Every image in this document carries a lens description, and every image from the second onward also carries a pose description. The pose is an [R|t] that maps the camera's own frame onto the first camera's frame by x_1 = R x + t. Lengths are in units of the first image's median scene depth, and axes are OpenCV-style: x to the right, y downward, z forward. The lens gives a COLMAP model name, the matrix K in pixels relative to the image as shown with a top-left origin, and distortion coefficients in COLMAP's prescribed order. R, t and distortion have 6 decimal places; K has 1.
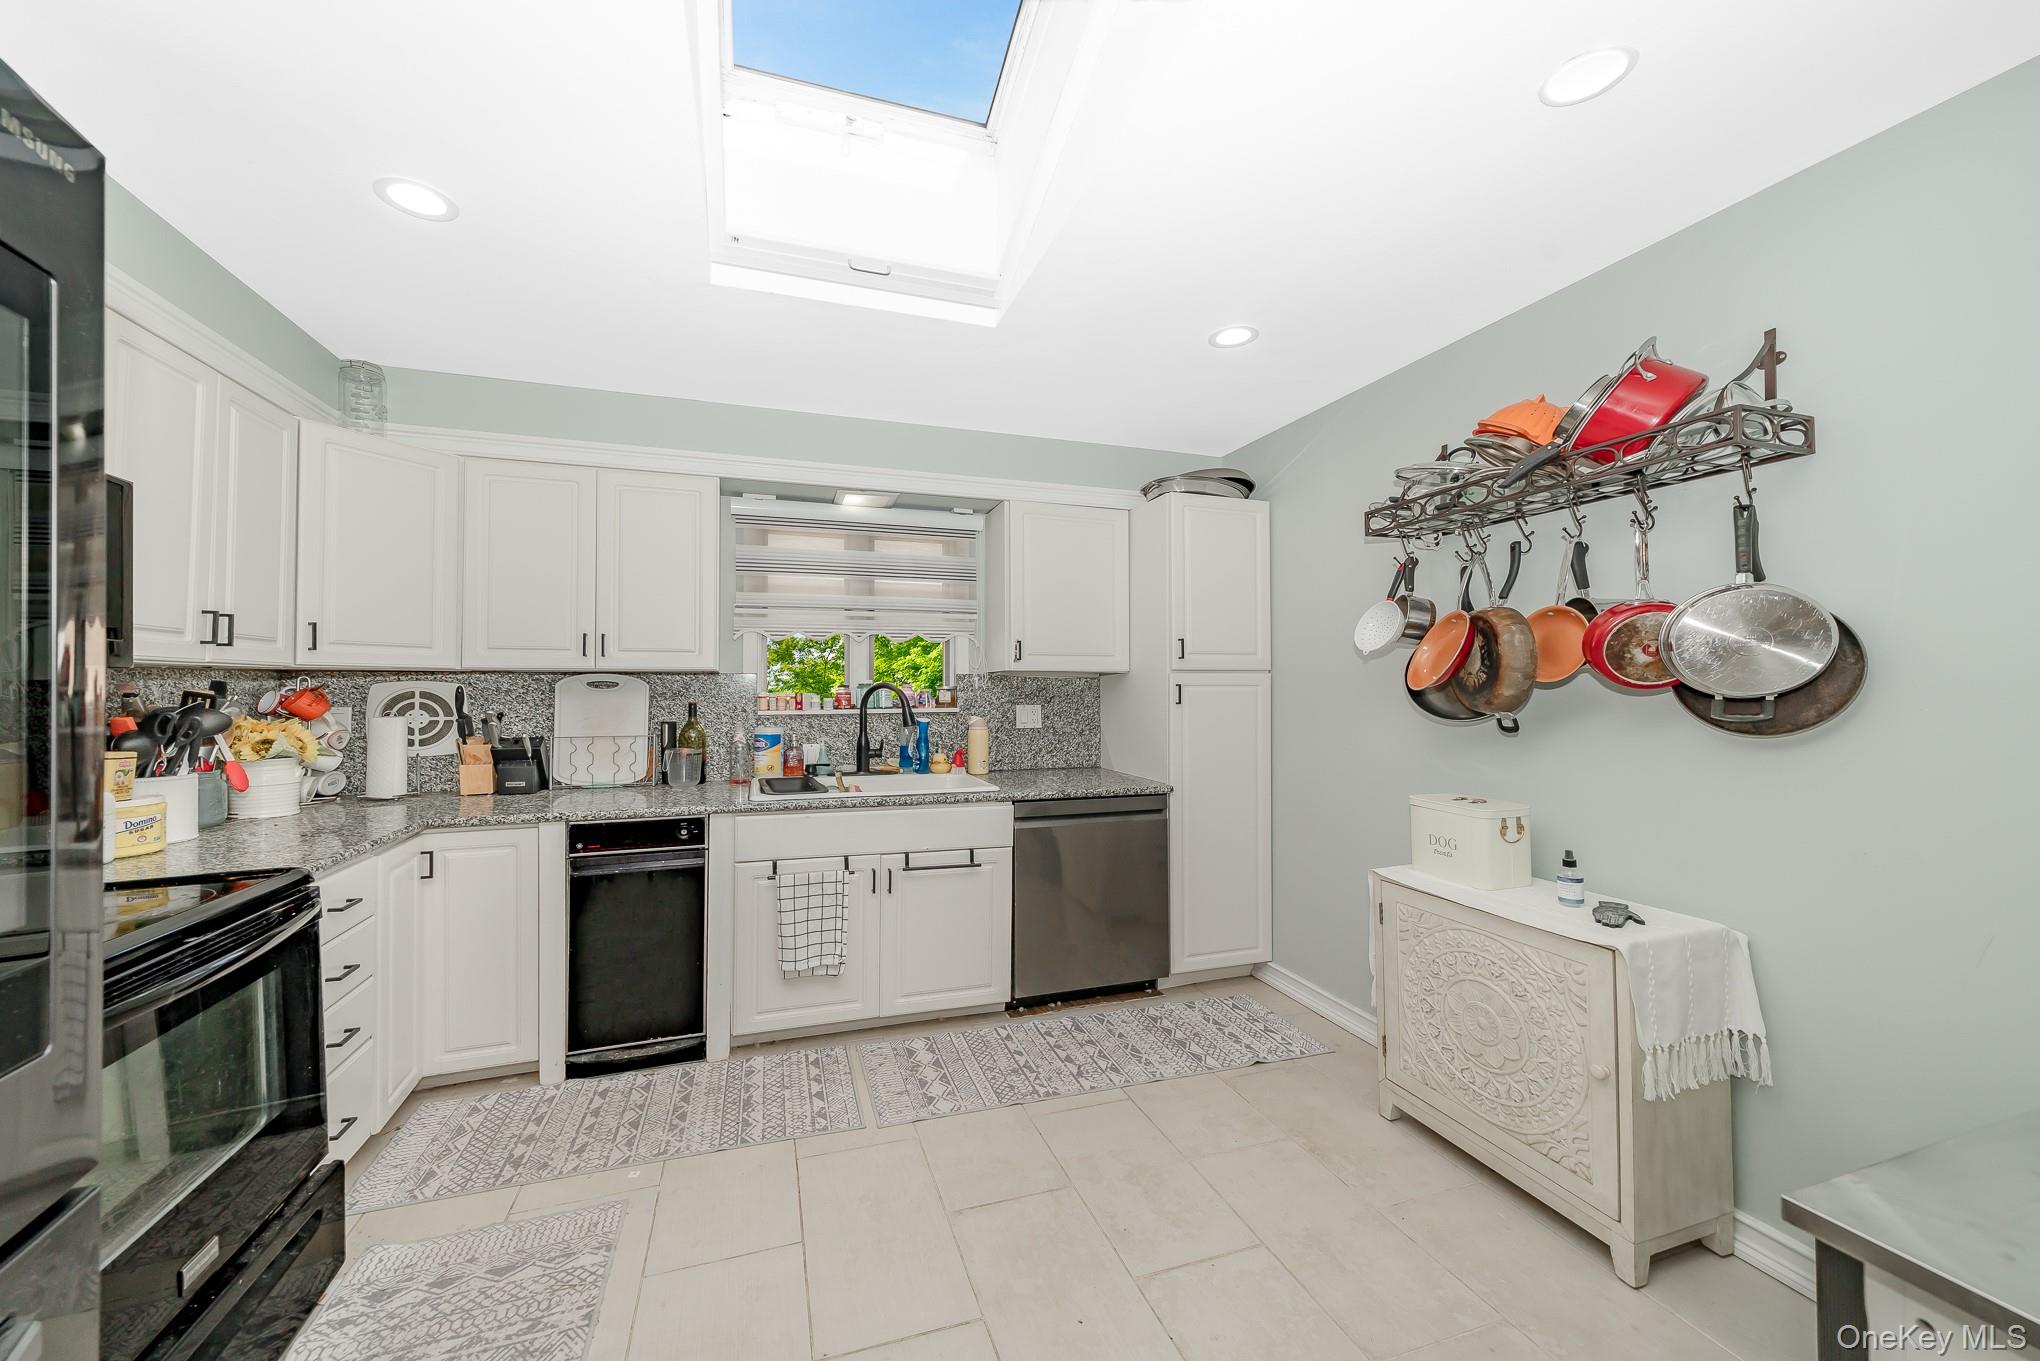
lens RADIAL K [[726.6, 0, 989.0], [0, 726.6, 683.9], [0, 0, 1]] dist [0.001566, -0.000058]
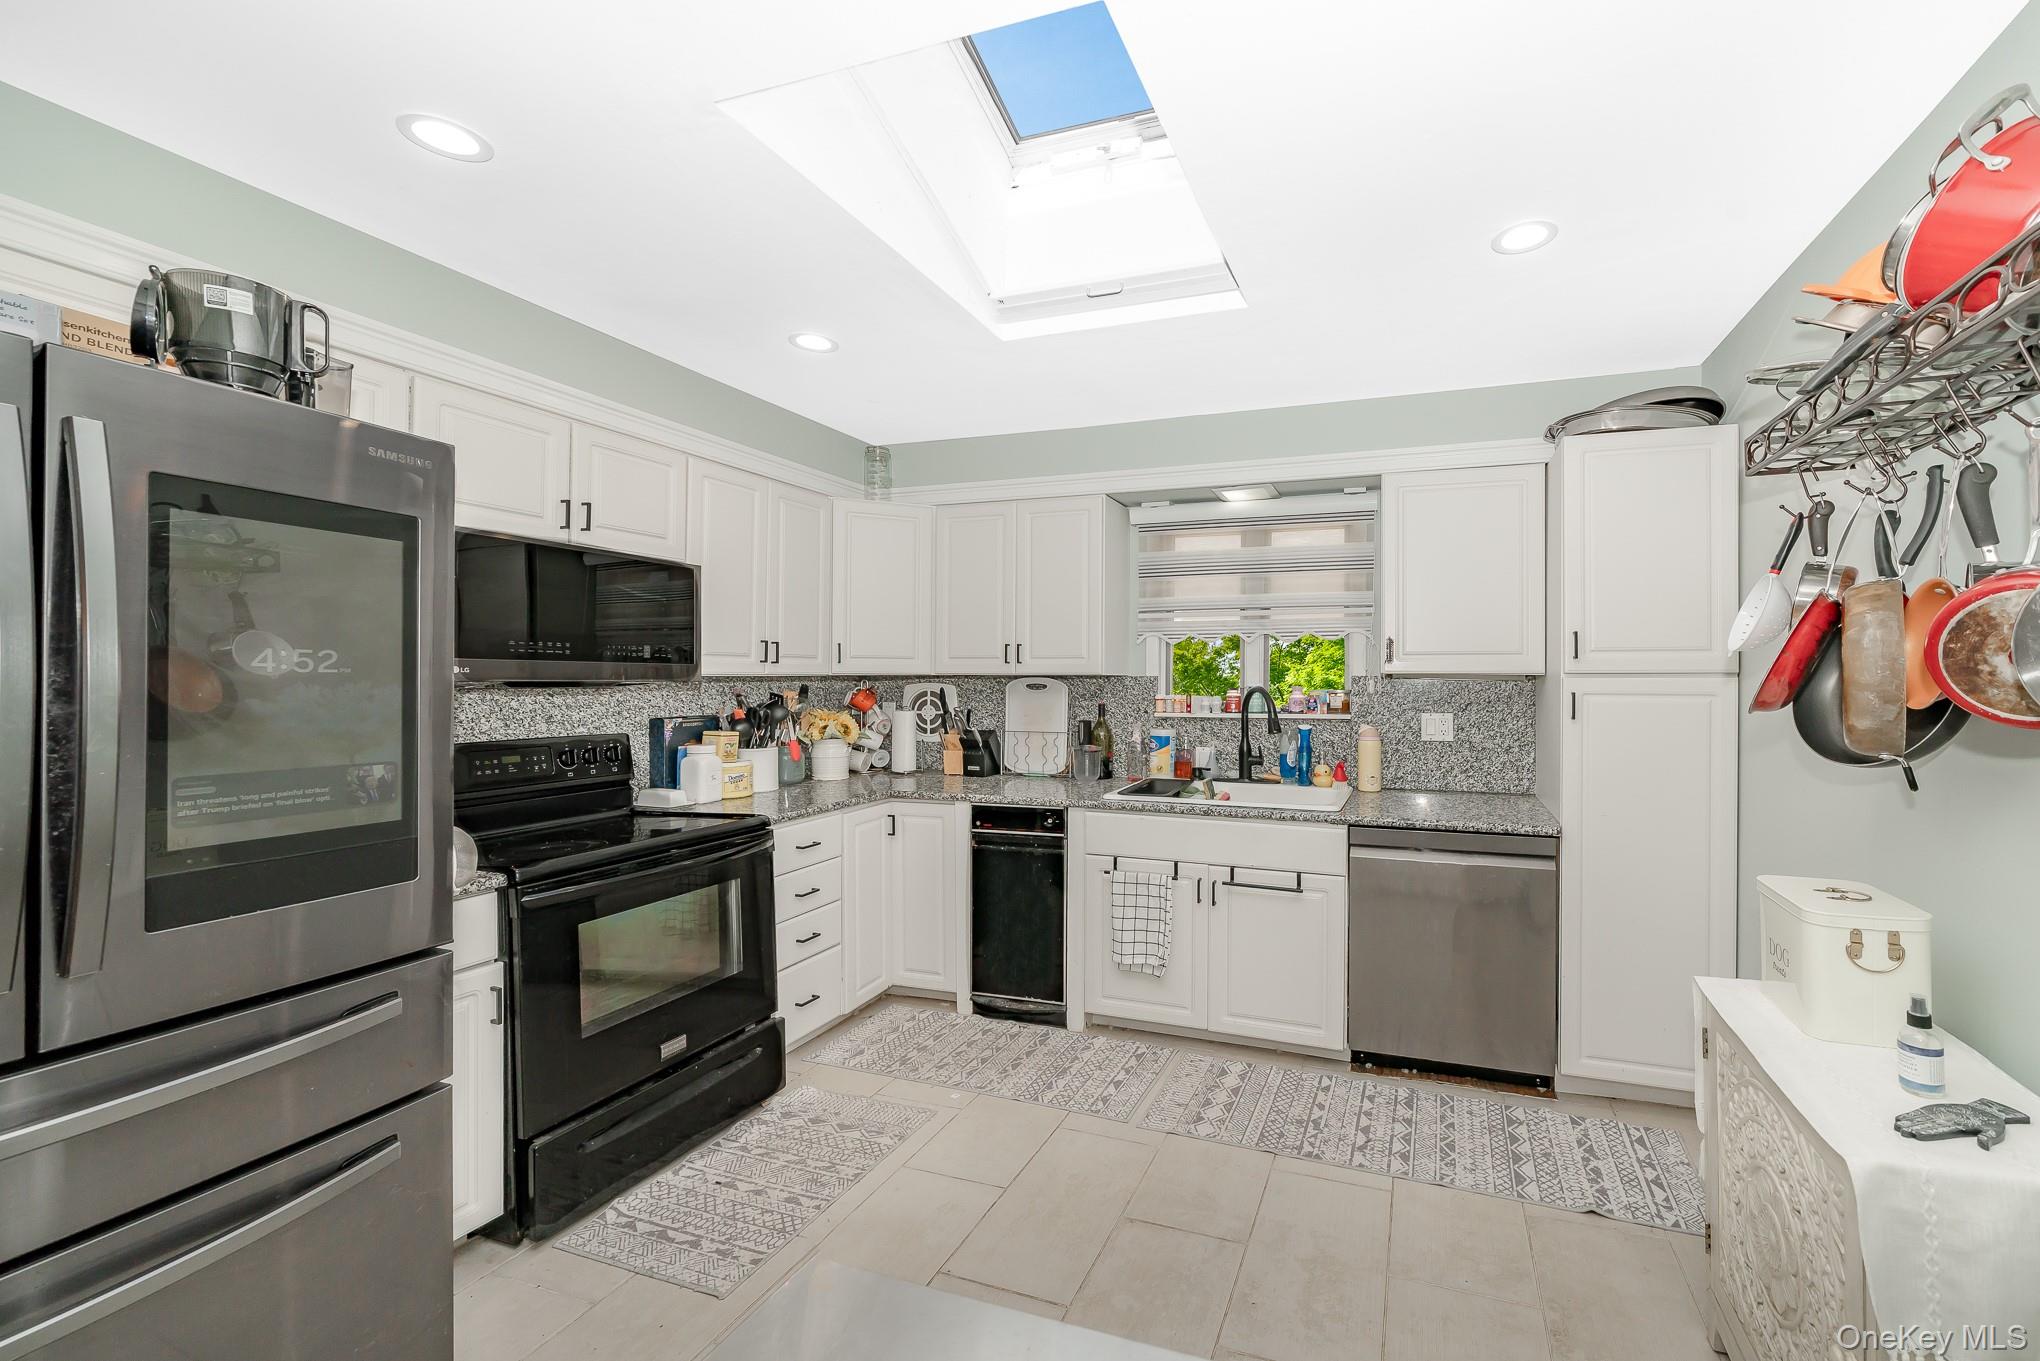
lens RADIAL K [[813.9, 0, 1155.6], [0, 813.9, 682.5], [0, 0, 1]] dist [-0.003663, -0.000129]
pose [[0.814206, 0.003636, -0.580564, 0.408411], [0.003096, 0.999939, 0.010605, -0.020636], [0.580568, -0.010432, 0.814145, 0.069292]]
